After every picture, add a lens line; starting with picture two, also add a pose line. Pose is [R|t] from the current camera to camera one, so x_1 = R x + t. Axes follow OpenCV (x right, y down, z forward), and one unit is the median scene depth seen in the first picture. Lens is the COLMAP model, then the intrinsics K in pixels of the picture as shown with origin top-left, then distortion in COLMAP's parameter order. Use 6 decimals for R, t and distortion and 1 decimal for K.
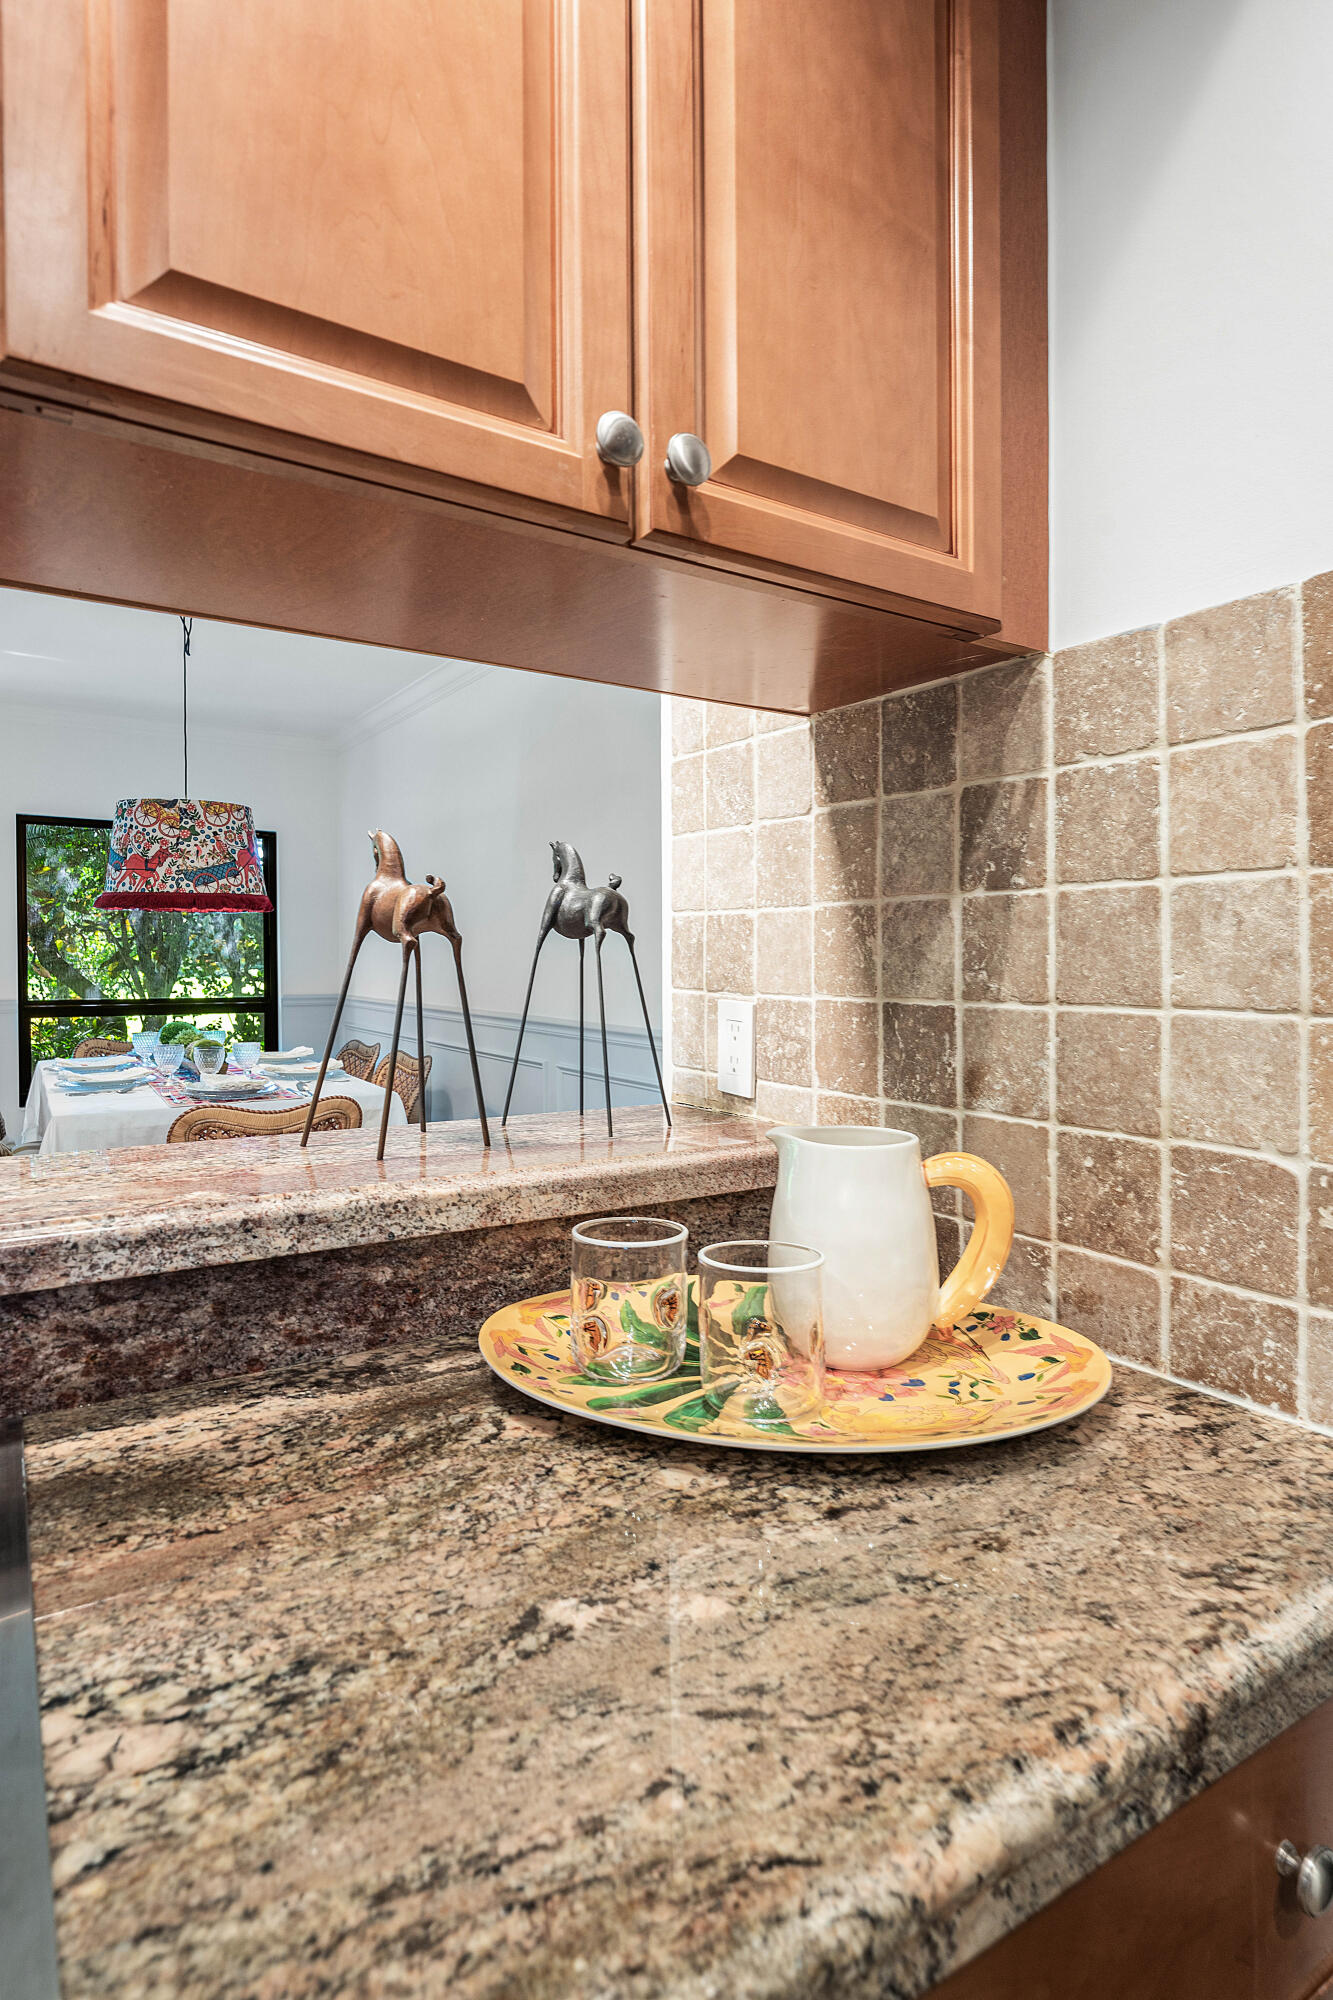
lens RADIAL K [[1041.0, 0, 669.5], [0, 1041.0, 974.9], [0, 0, 1]] dist [-0.003268, -0.000585]
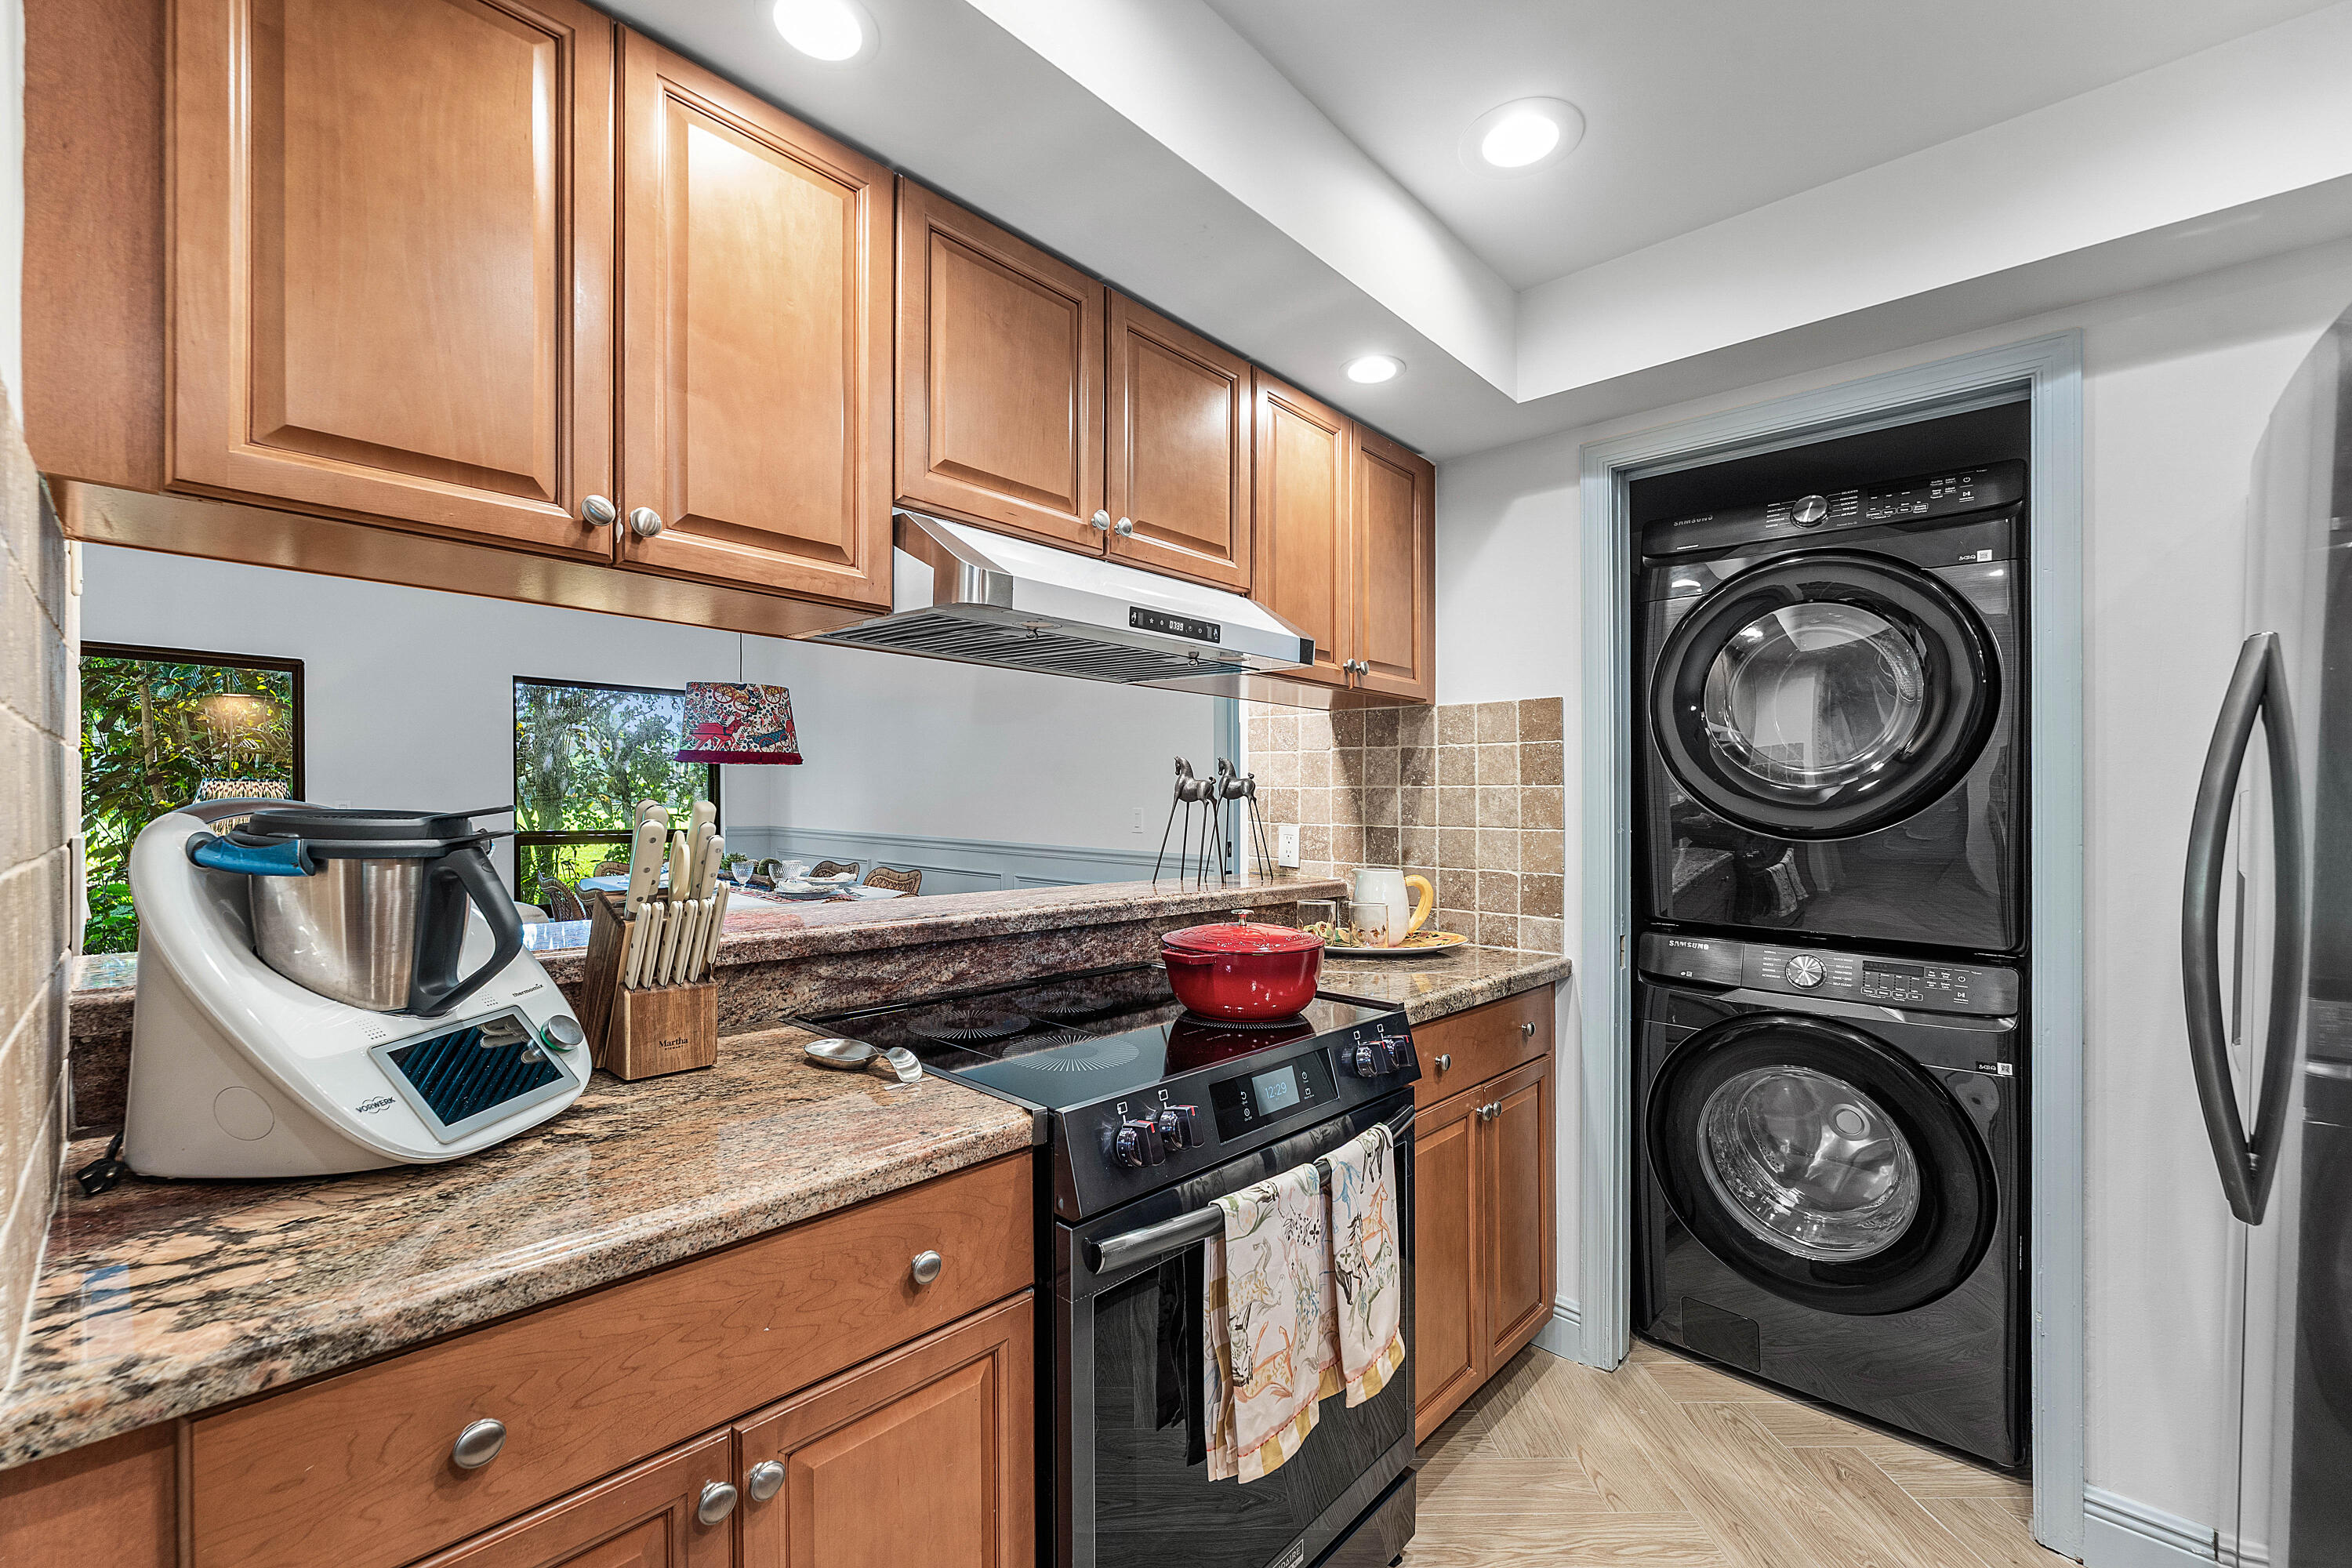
lens RADIAL K [[976.0, 0, 1121.7], [0, 976.0, 795.7], [0, 0, 1]] dist [-0.002149, -0.000136]
pose [[0.975608, 0.007285, 0.219400, -0.930448], [-0.003926, 0.999868, -0.015739, -0.009264], [-0.219485, 0.014493, 0.975508, -1.251028]]
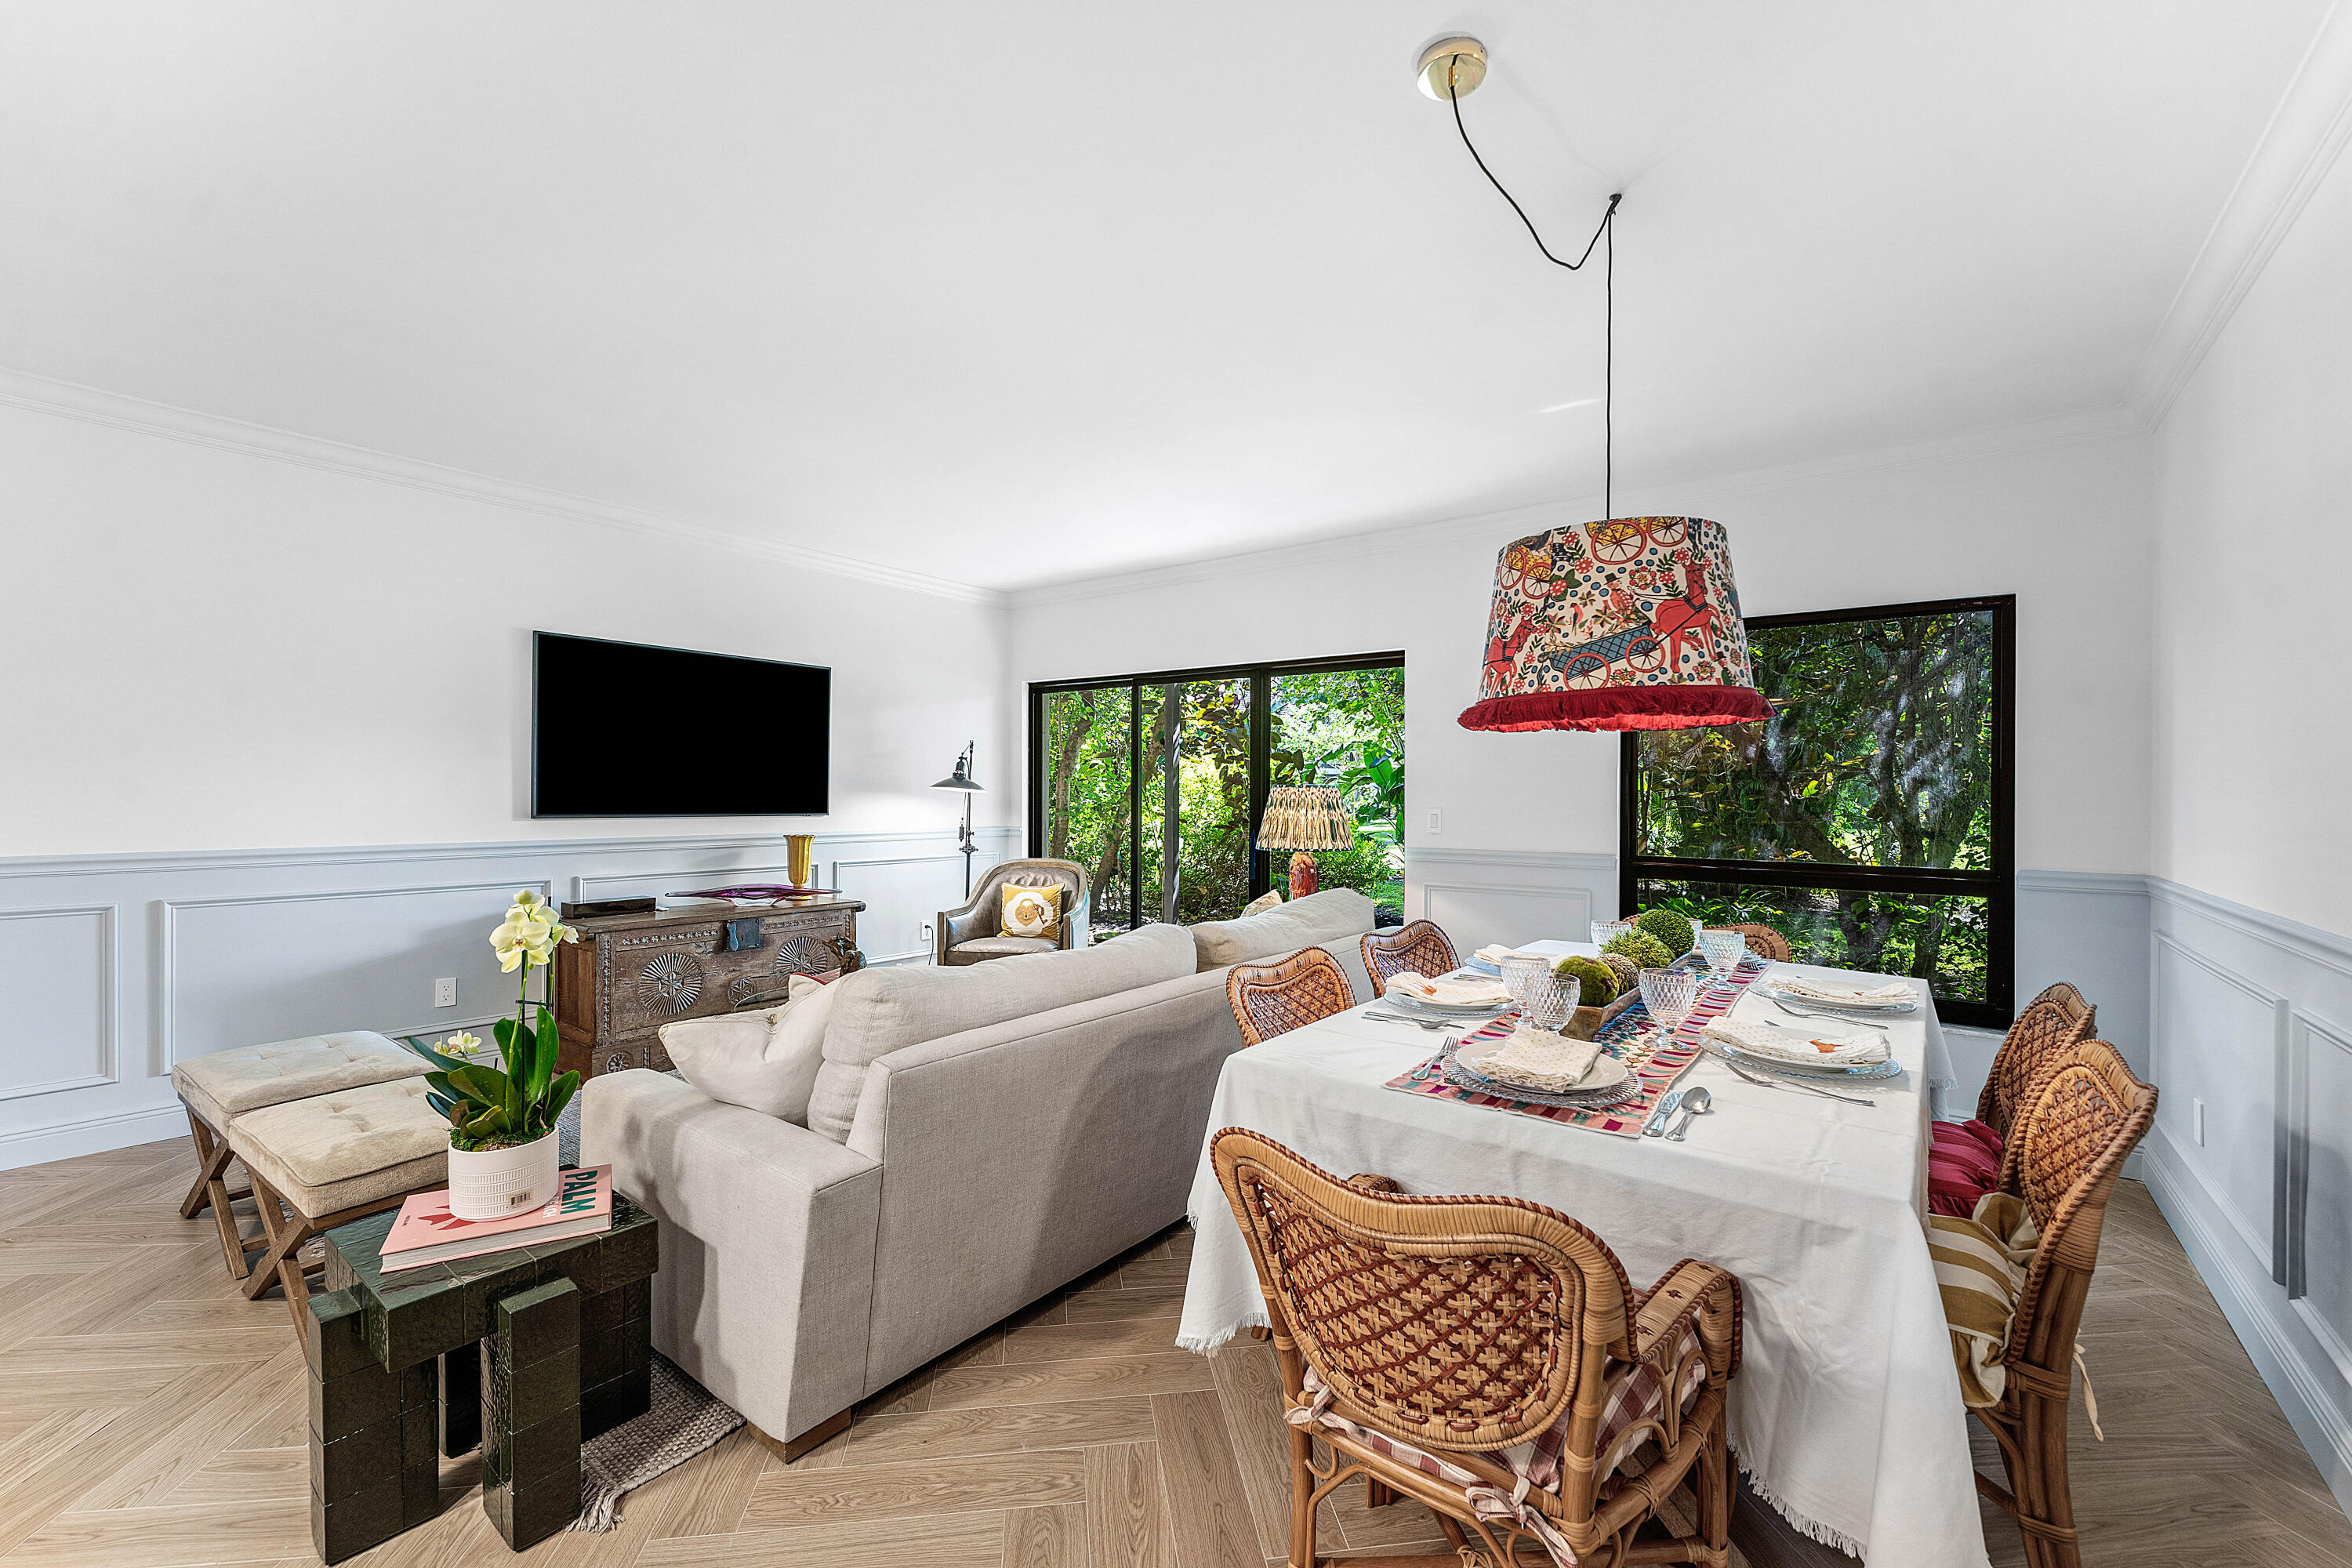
lens RADIAL K [[982.8, 0, 1161.0], [0, 982.8, 785.5], [0, 0, 1]] dist [-0.003350, -0.000302]
pose [[0.343894, -0.007184, -0.938981, -0.143425], [-0.021601, 0.999646, -0.015559, -0.055278], [0.938760, 0.025634, 0.343616, 2.121774]]
